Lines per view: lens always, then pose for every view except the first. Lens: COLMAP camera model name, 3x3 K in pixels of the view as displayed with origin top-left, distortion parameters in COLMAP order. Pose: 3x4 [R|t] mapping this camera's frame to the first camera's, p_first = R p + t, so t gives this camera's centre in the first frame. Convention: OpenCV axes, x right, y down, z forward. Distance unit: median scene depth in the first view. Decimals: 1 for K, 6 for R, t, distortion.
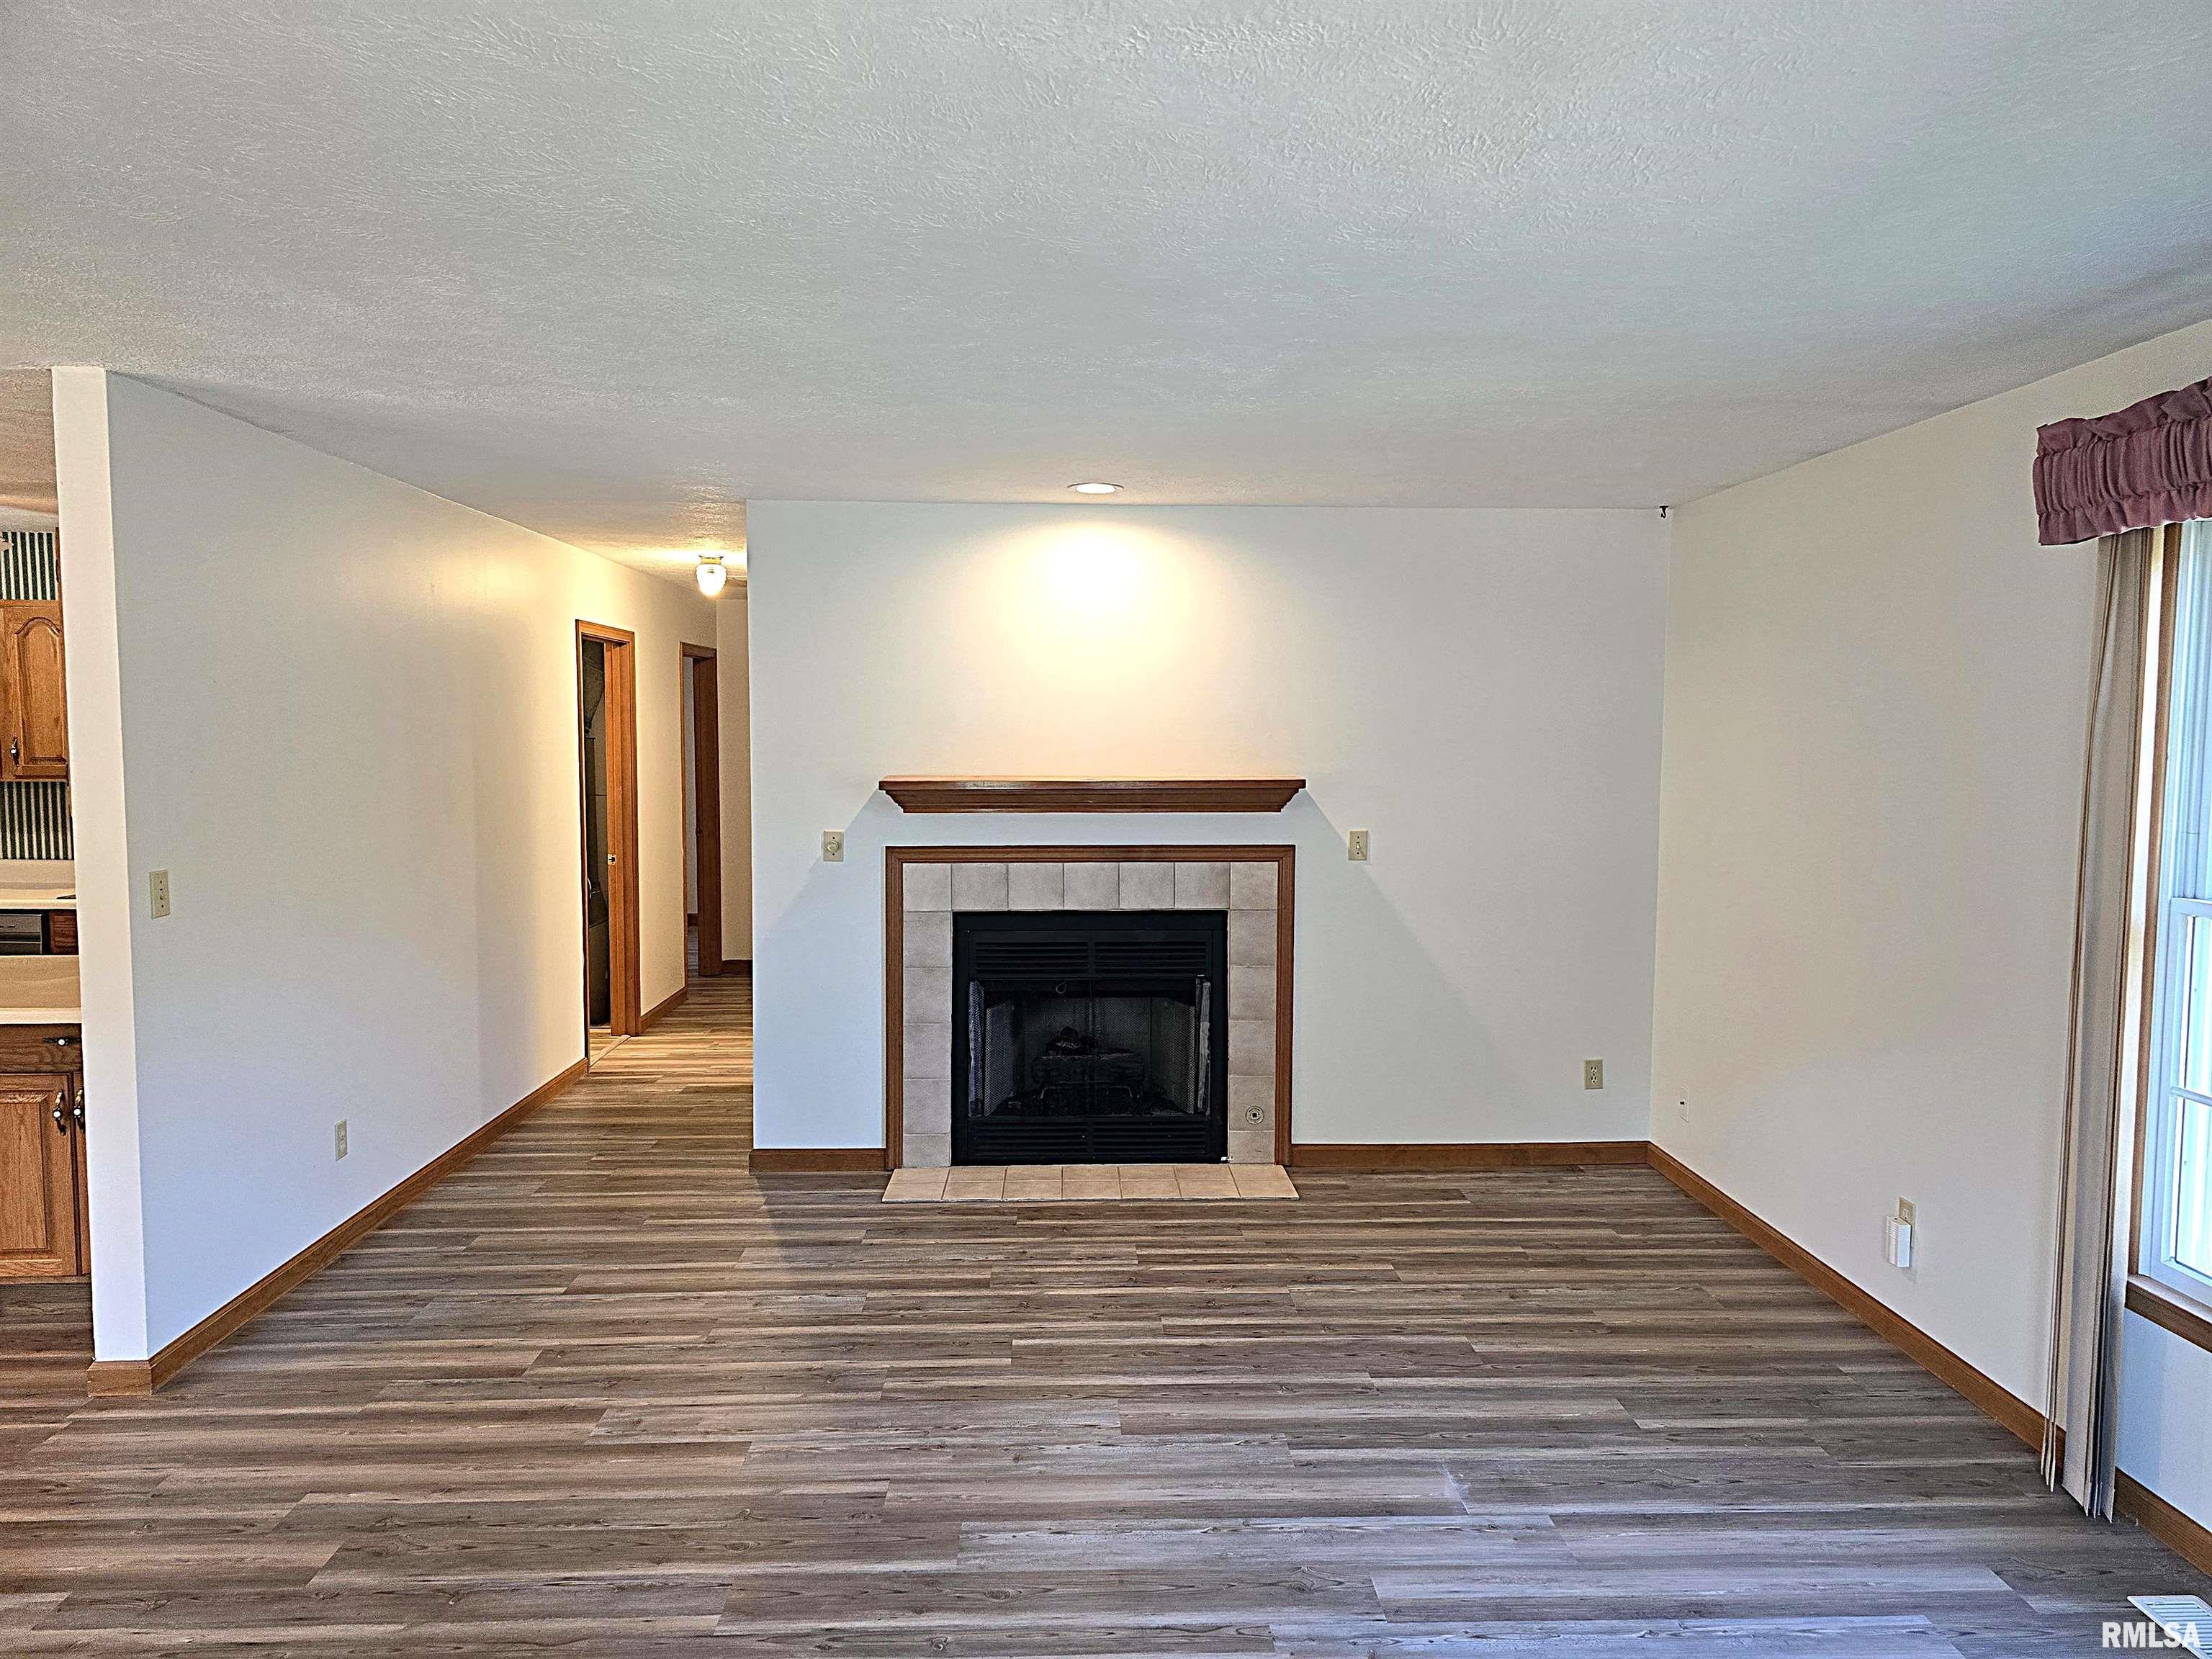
lens RADIAL K [[1491.5, 0, 1106.0], [0, 1491.5, 829.5], [0, 0, 1]] dist [0.079327, -0.072894]
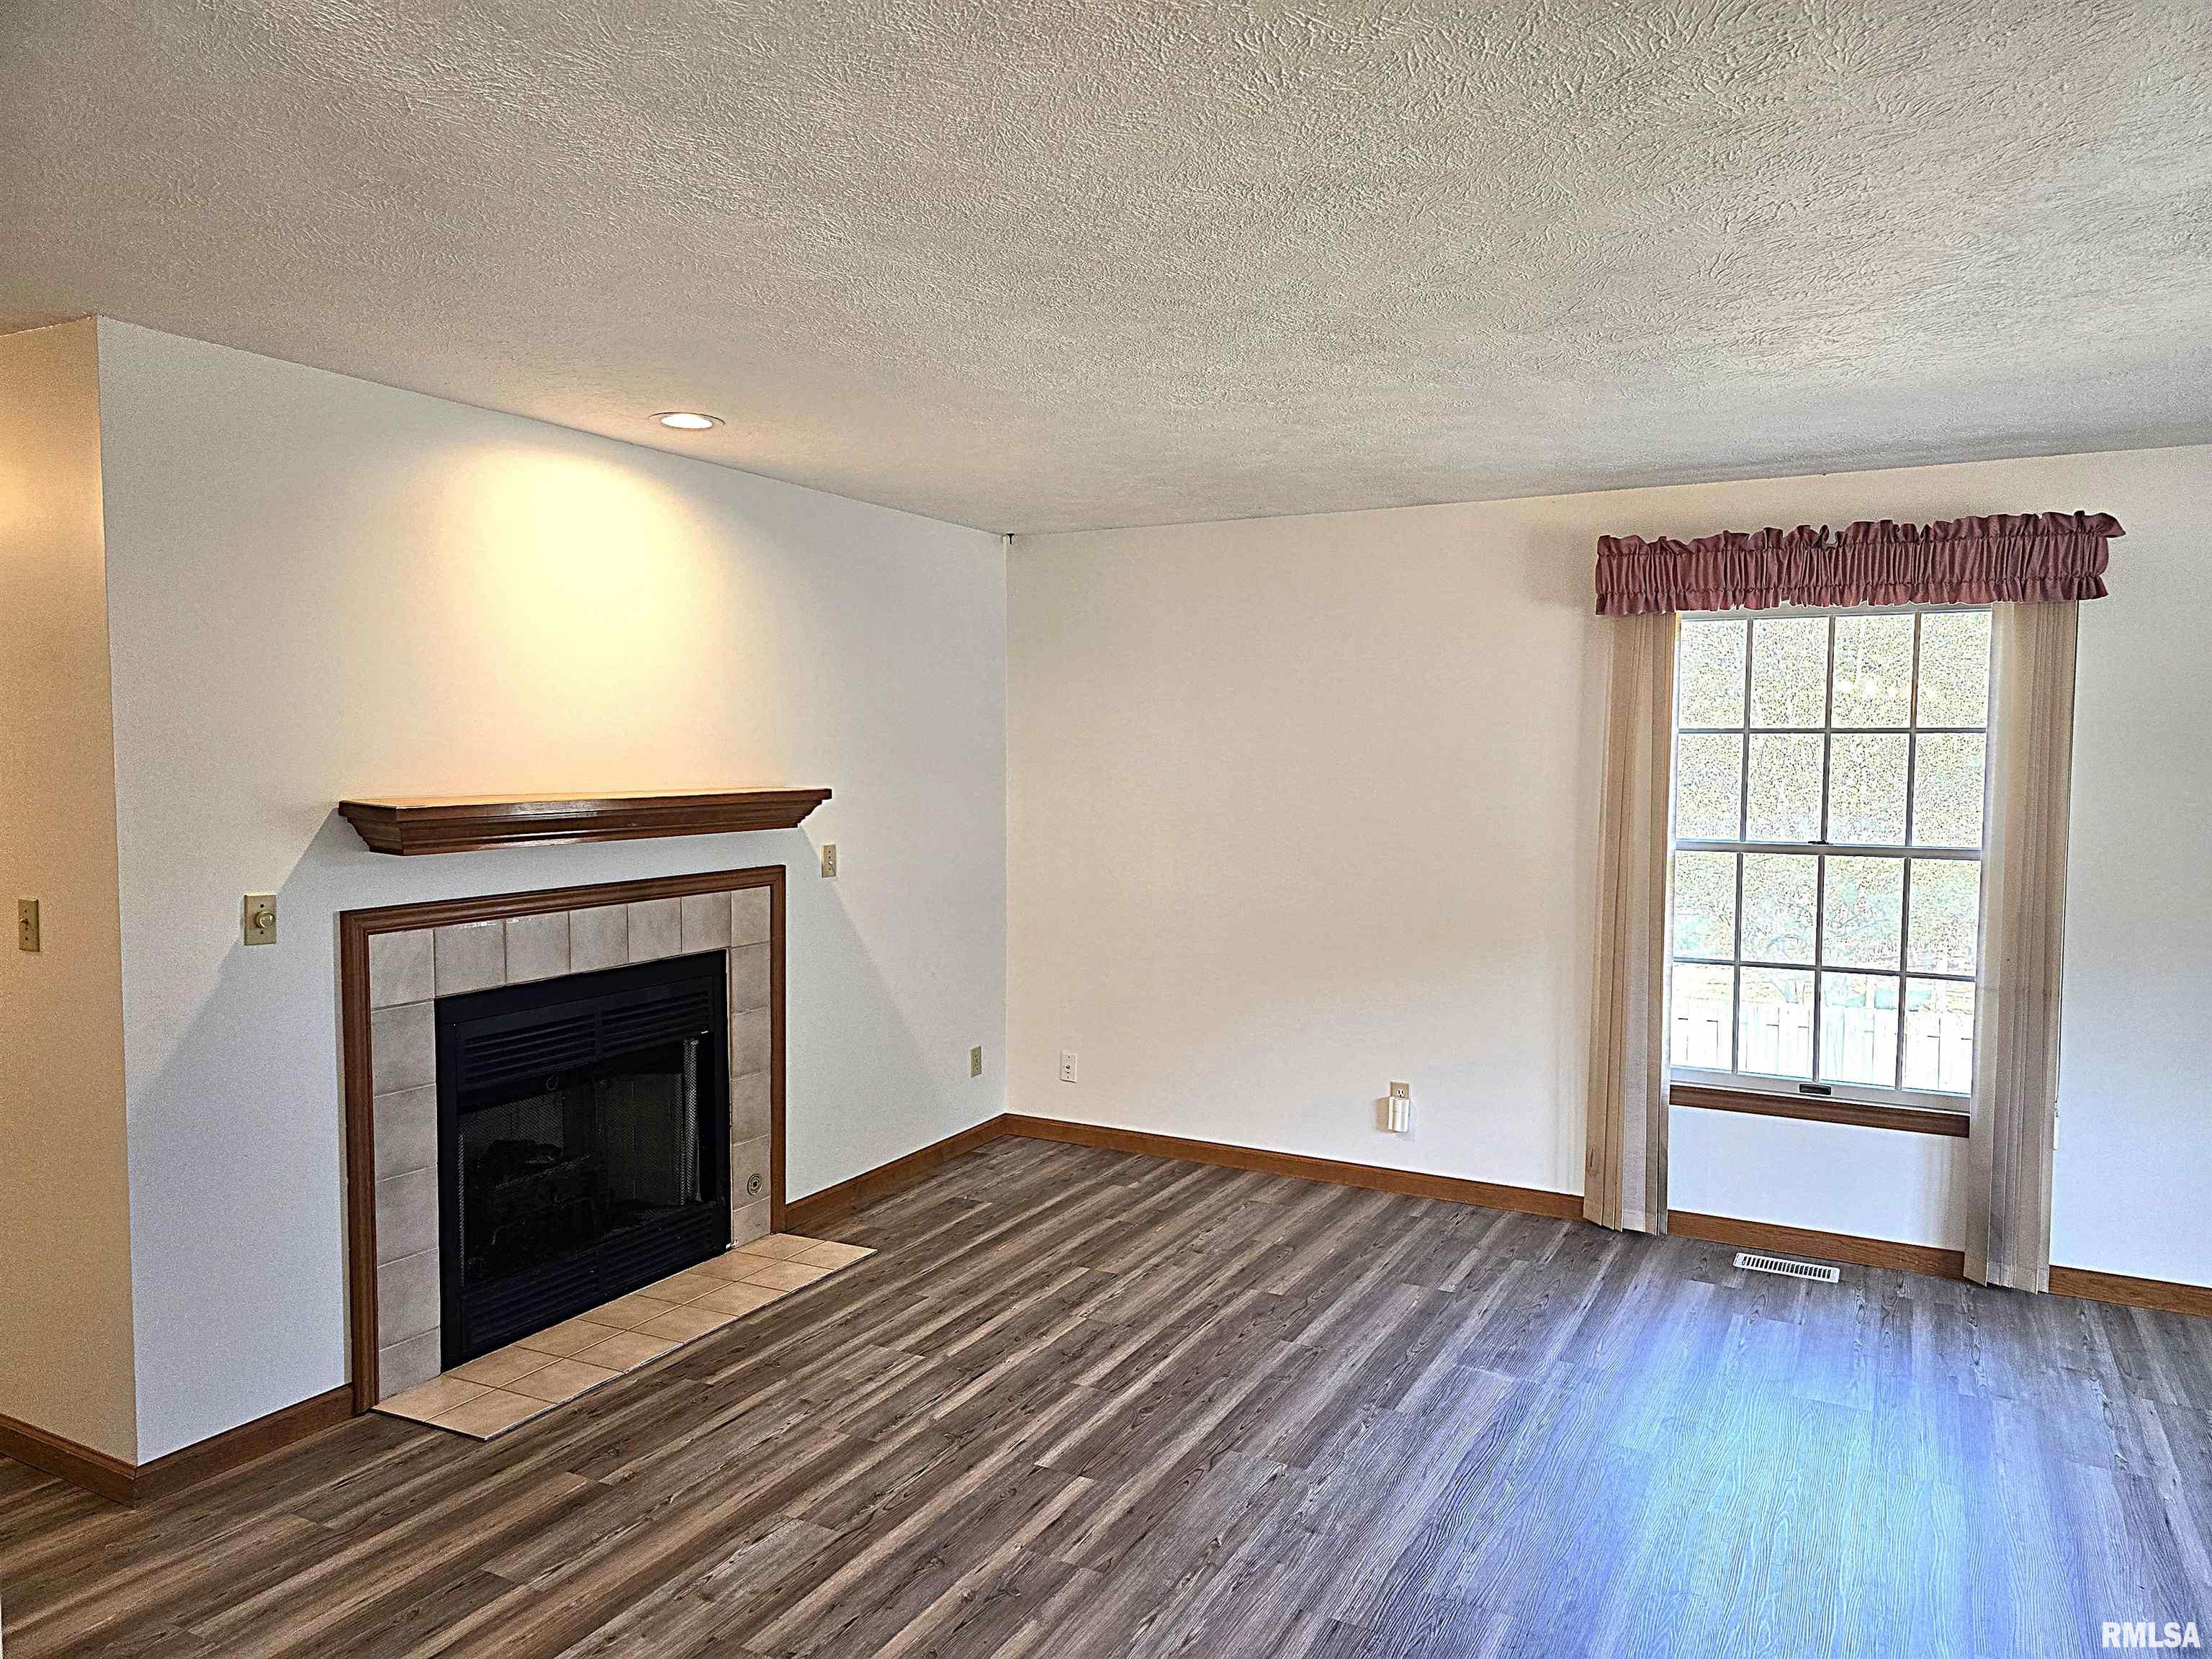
lens RADIAL K [[1488.7, 0, 1133.7], [0, 1488.7, 852.8], [0, 0, 1]] dist [0.071511, -0.068854]
pose [[0.500292, -0.062168, 0.863622, -0.570054], [0.059350, 0.997535, 0.037427, -0.018912], [-0.863820, 0.032531, 0.502748, 0.411323]]
